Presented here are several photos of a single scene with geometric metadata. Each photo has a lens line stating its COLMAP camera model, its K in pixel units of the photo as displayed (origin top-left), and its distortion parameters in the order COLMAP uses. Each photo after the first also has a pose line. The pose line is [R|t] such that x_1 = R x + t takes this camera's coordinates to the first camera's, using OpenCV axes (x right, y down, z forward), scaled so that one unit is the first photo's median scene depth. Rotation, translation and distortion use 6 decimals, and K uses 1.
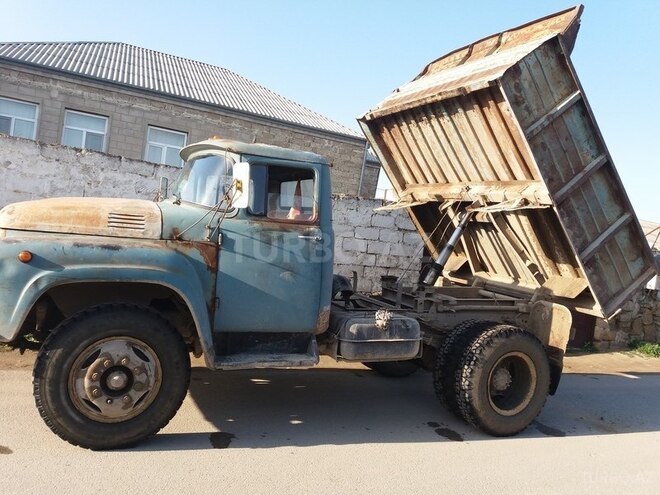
lens RADIAL K [[533.6, 0, 330.0], [0, 533.6, 247.5], [0, 0, 1]] dist [0.105026, -0.203482]
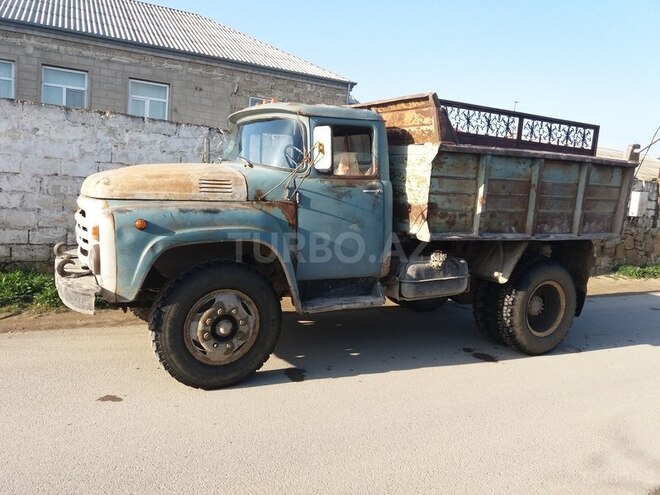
lens RADIAL K [[518.6, 0, 338.6], [0, 518.6, 254.1], [0, 0, 1]] dist [0.060160, -0.086632]
pose [[0.997269, -0.059992, 0.043065, -0.146376], [0.054447, 0.991273, 0.120056, -0.020247], [-0.049891, -0.117383, 0.991833, -0.059491]]
